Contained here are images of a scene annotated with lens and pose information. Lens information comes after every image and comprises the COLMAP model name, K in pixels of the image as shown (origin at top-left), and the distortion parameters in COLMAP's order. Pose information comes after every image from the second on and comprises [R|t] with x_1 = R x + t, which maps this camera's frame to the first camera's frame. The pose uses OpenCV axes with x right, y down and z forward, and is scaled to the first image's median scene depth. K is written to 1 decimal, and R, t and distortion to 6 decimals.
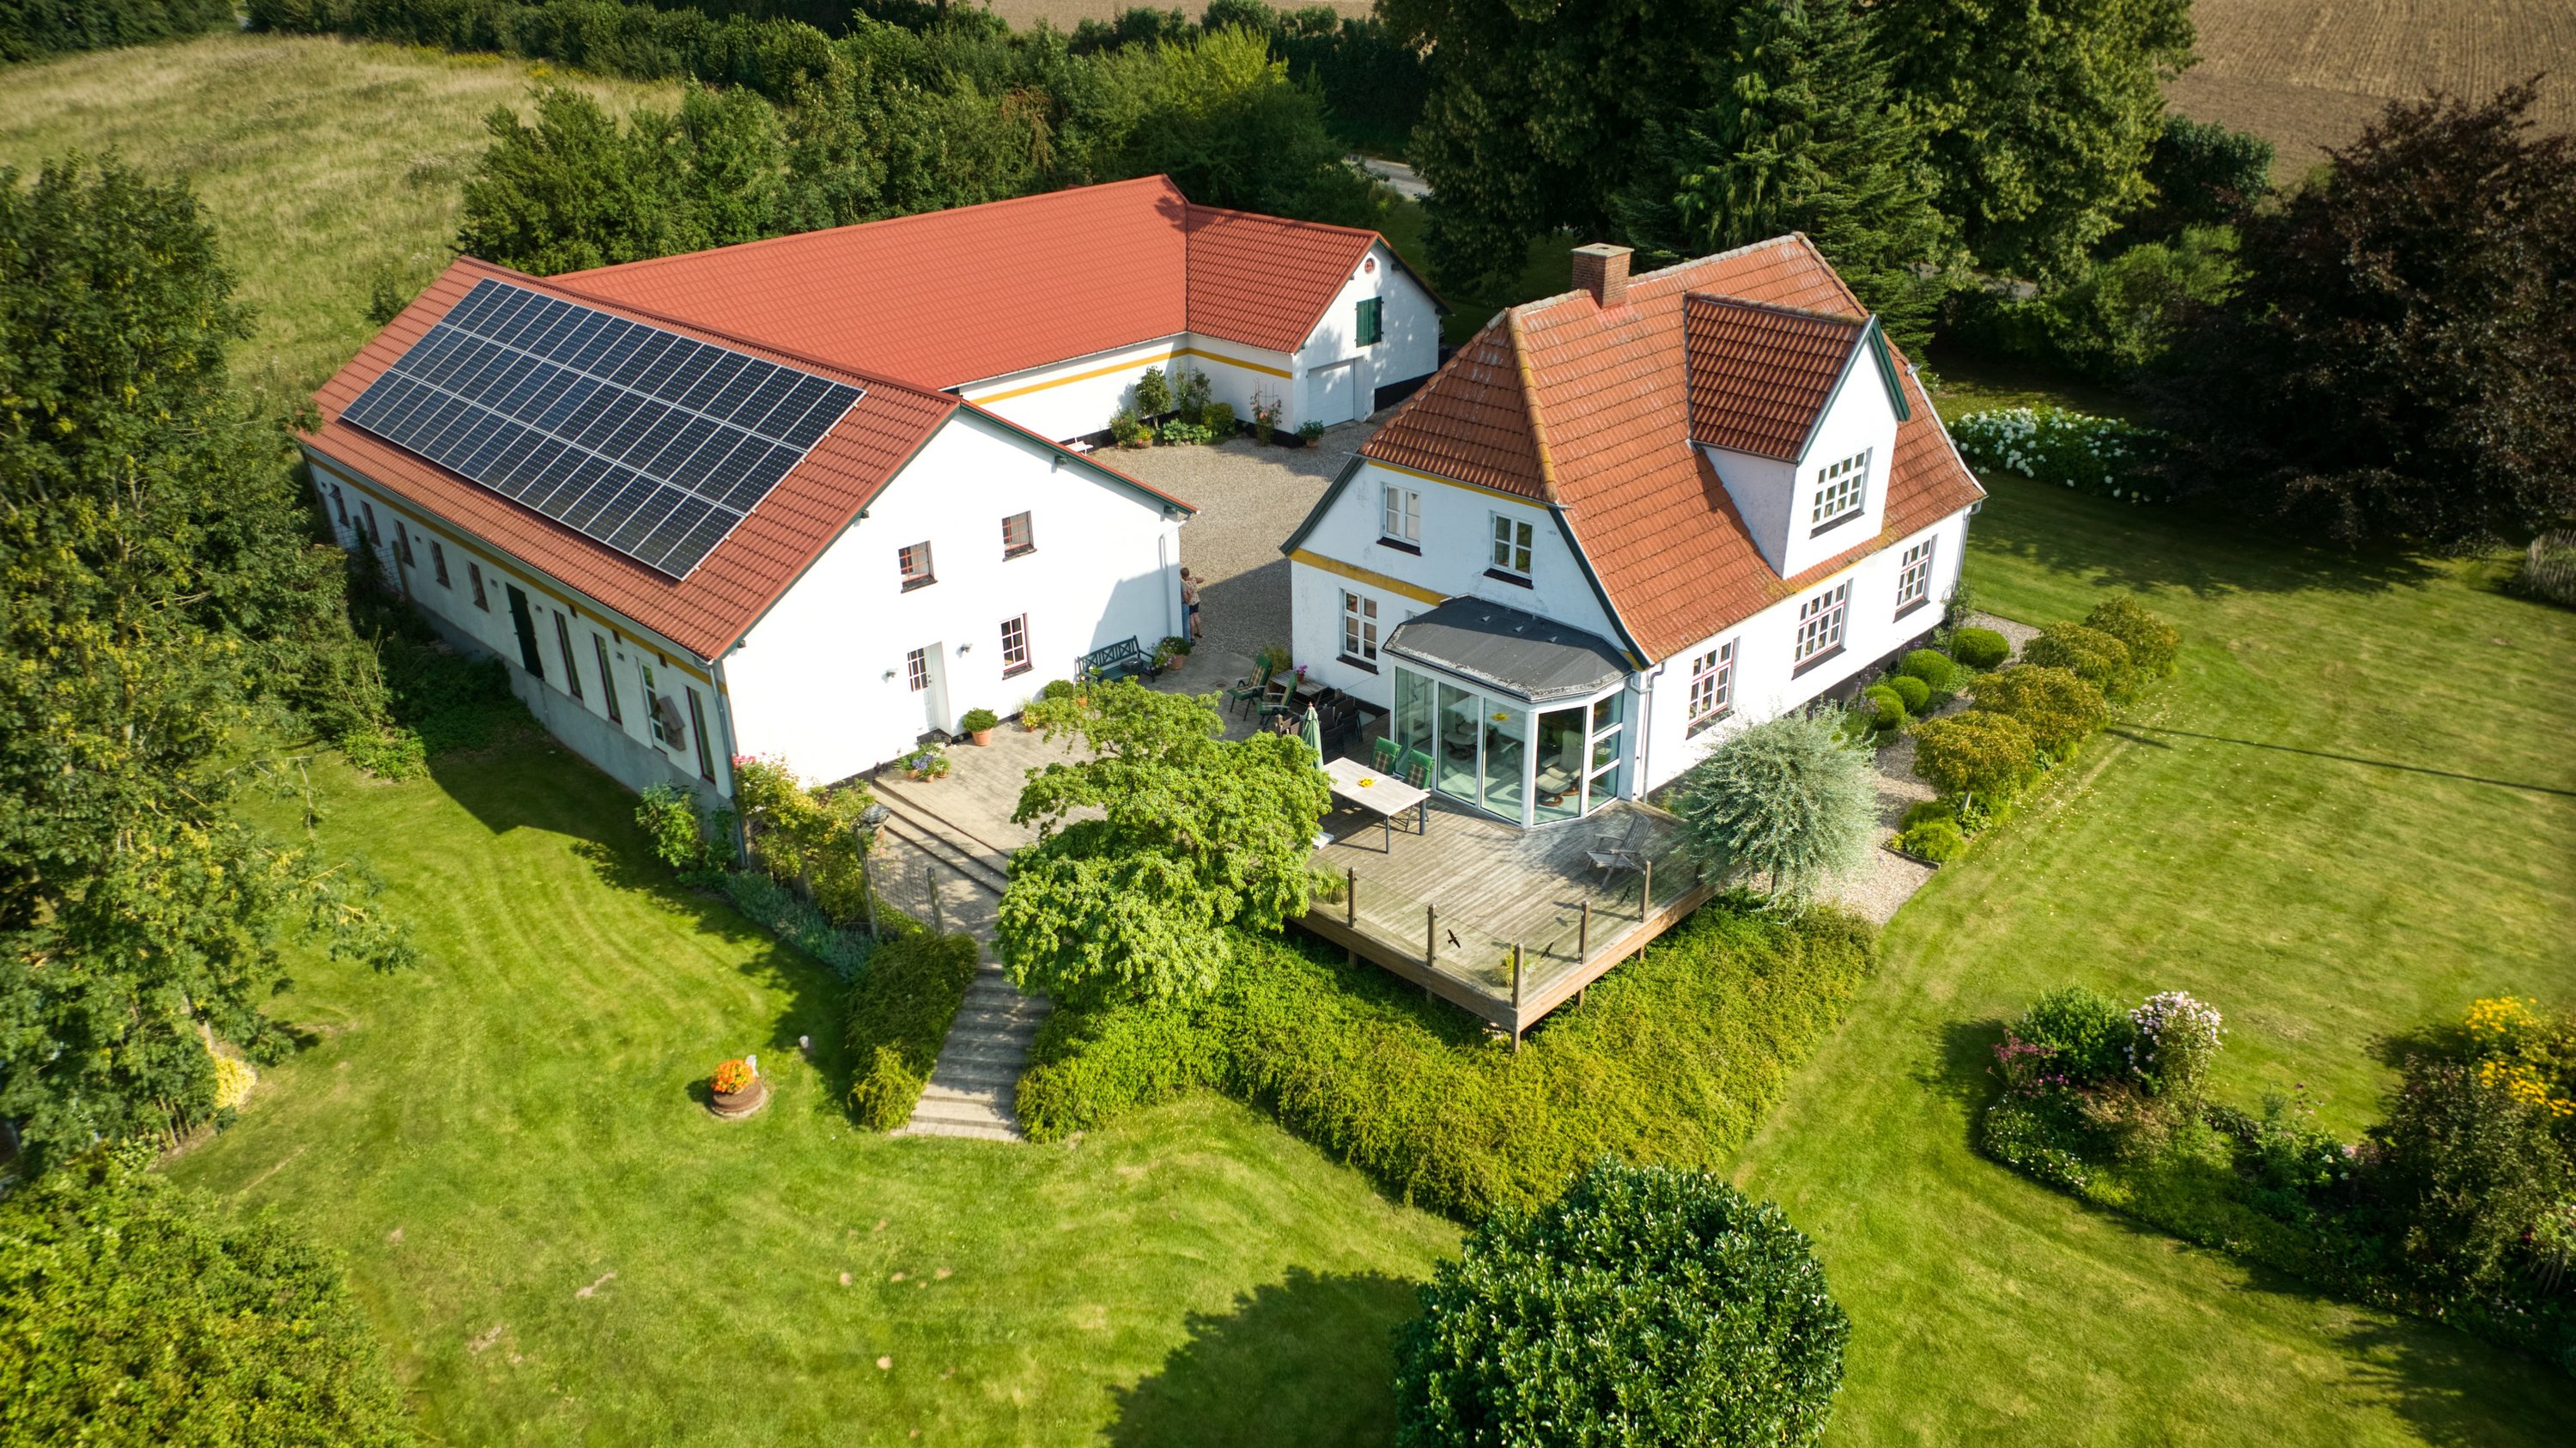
lens RADIAL K [[1720.0, 0, 1288.0], [0, 1720.0, 724.0], [0, 0, 1]] dist [0.086164, -0.110646]
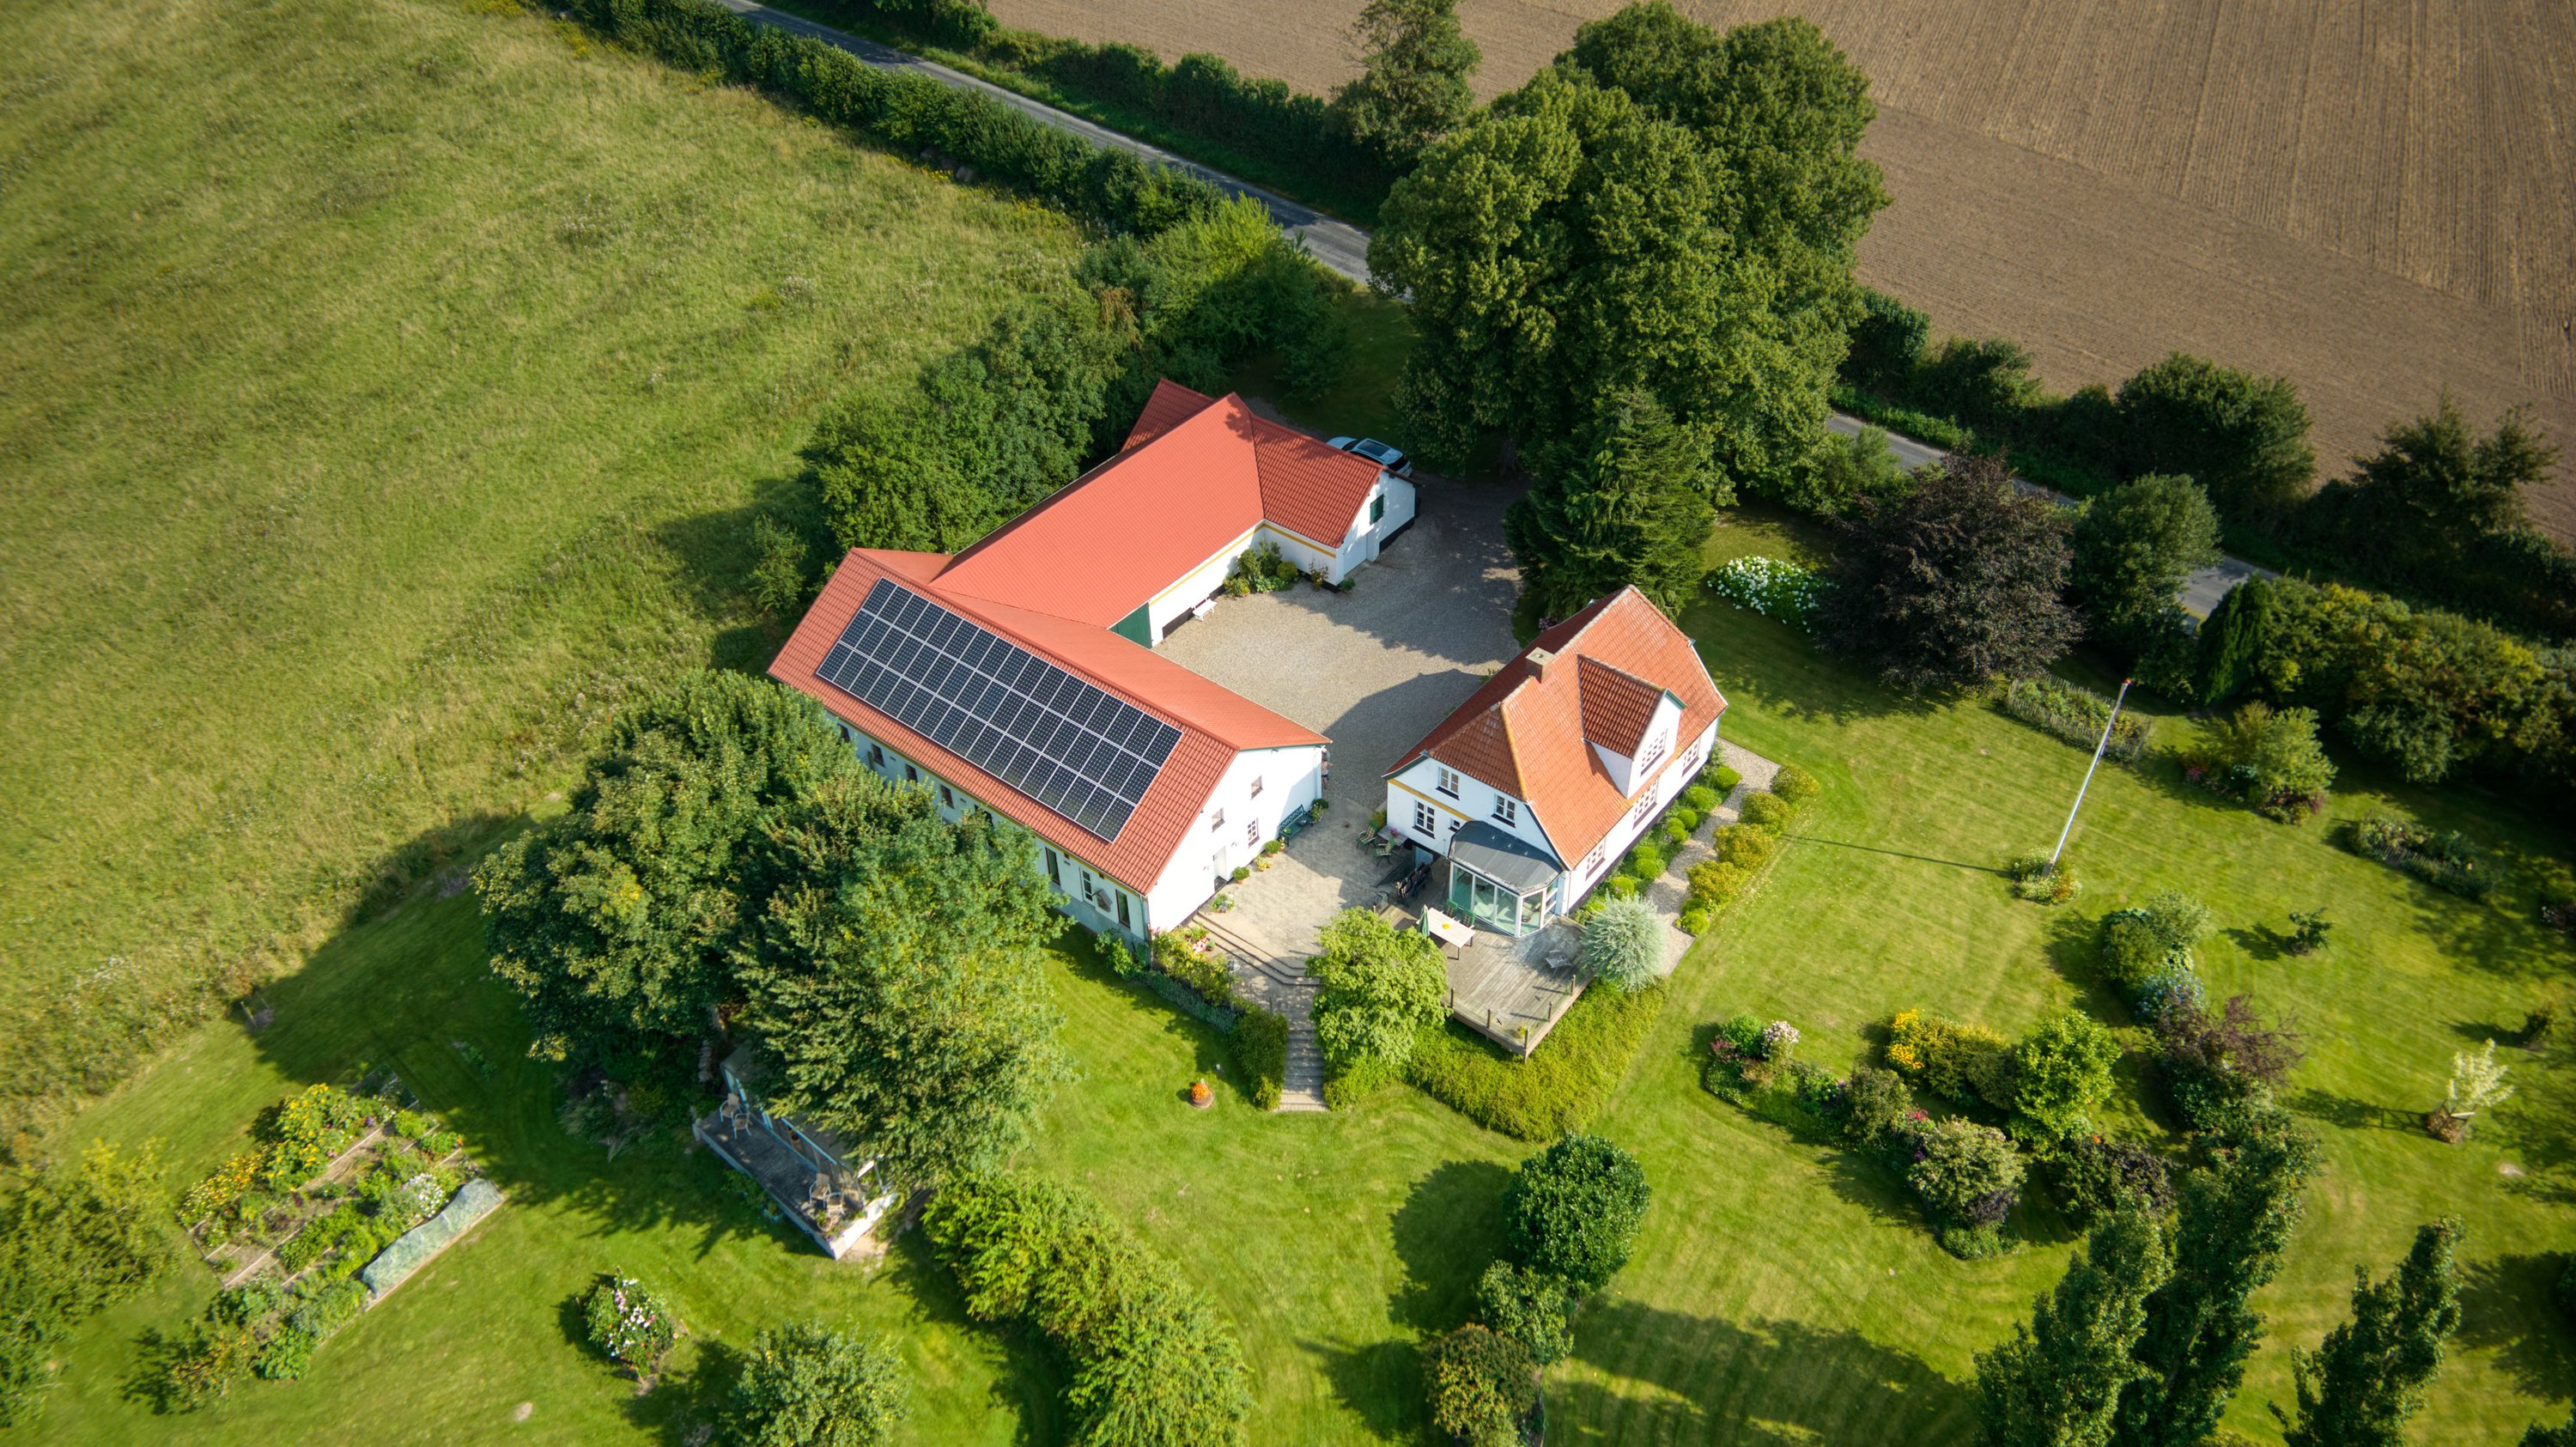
lens RADIAL K [[1719.9, 0, 1288.0], [0, 1719.9, 723.5], [0, 0, 1]] dist [0.086164, -0.110646]
pose [[0.994390, -0.074842, 0.074741, -0.343327], [0.054487, 0.968116, 0.244505, -0.874429], [-0.090658, -0.239061, 0.966763, -1.212109]]
